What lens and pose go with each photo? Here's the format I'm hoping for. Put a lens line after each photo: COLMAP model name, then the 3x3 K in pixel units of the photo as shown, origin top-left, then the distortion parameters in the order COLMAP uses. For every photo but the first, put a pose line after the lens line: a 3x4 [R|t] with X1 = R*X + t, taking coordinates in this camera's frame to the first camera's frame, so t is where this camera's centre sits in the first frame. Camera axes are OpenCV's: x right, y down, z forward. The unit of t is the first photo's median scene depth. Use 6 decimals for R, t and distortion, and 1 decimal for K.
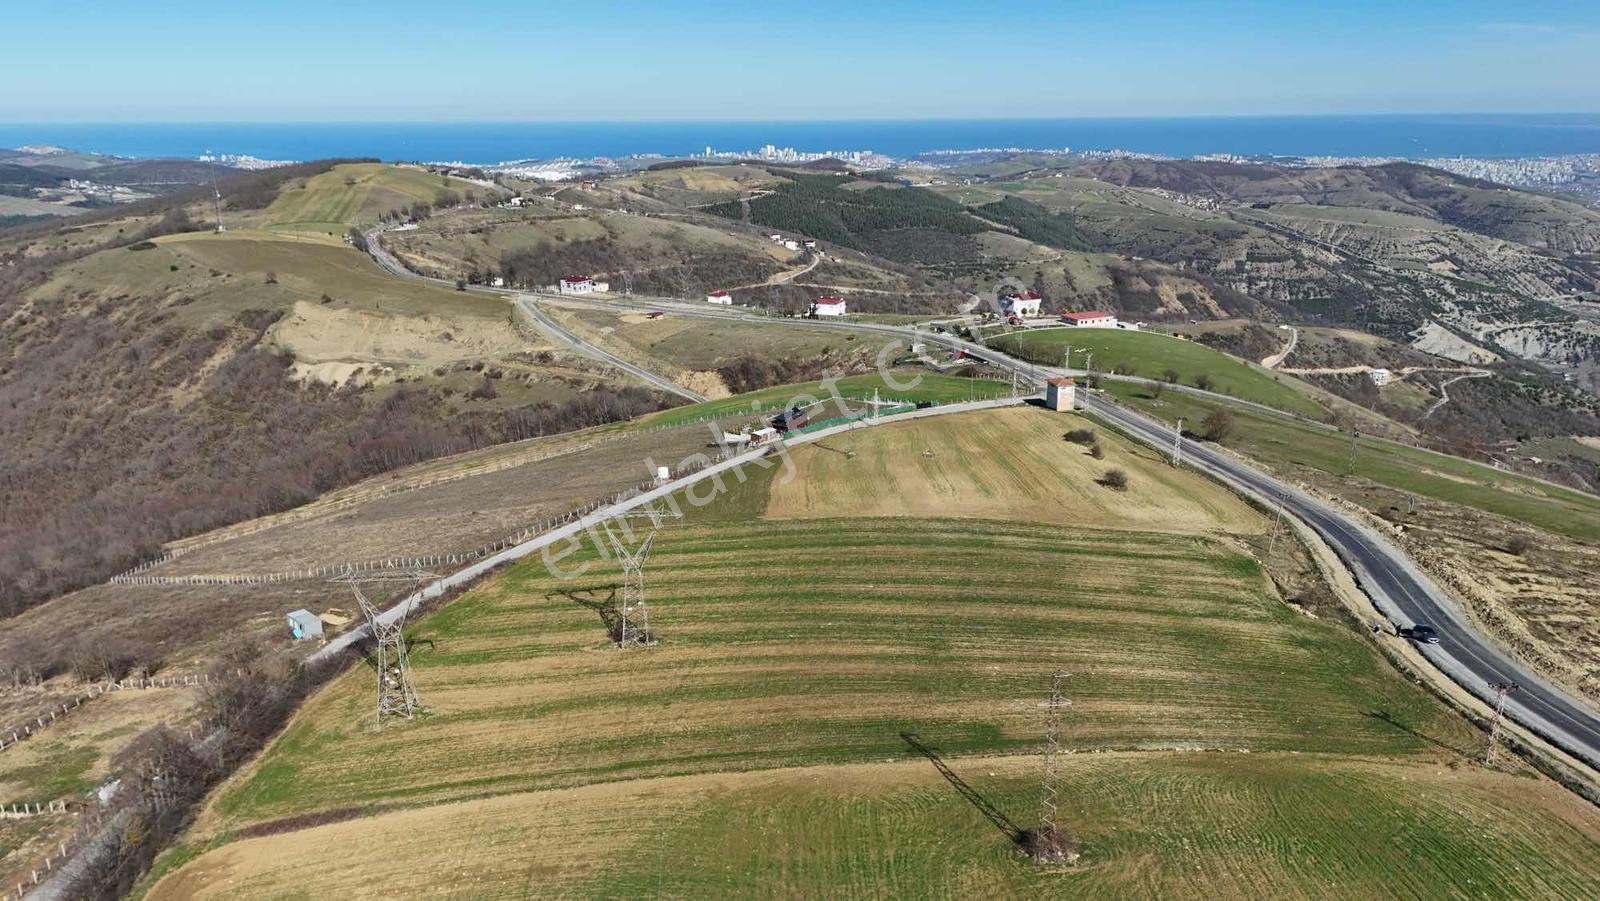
lens RADIAL K [[1167.1, 0, 796.0], [0, 1167.1, 455.6], [0, 0, 1]] dist [0.077559, -0.074686]
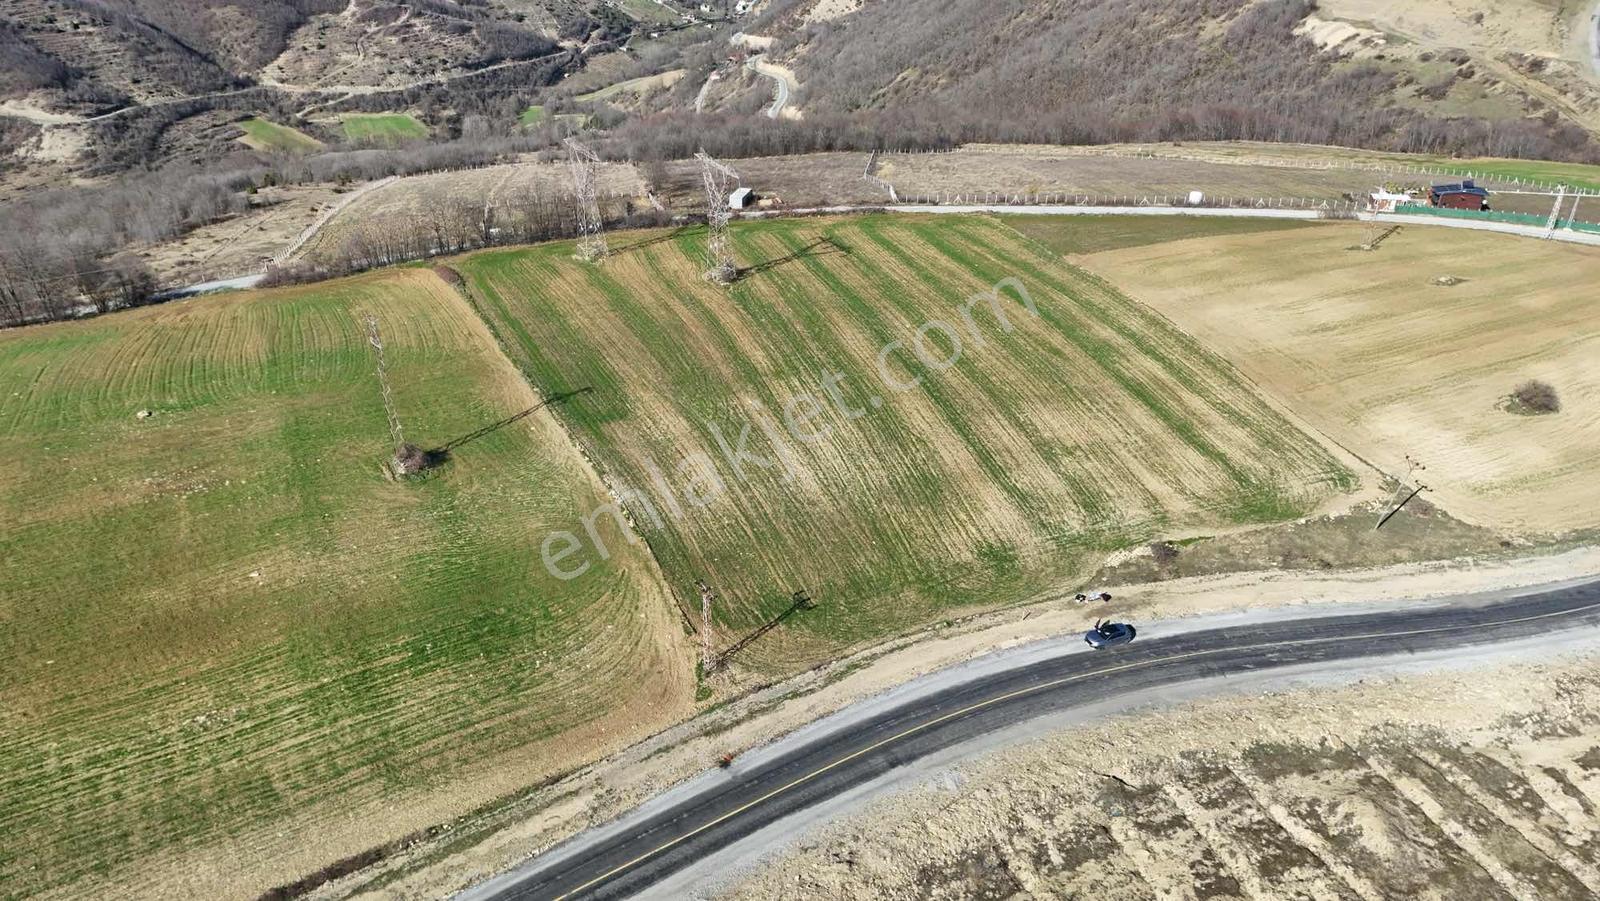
lens RADIAL K [[1167.5, 0, 795.3], [0, 1167.5, 451.6], [0, 0, 1]] dist [0.078001, -0.075308]
pose [[0.488914, 0.468289, -0.735981, 0.243327], [-0.243457, 0.883420, 0.400372, -0.050049], [0.837671, -0.016568, 0.545925, 0.121286]]
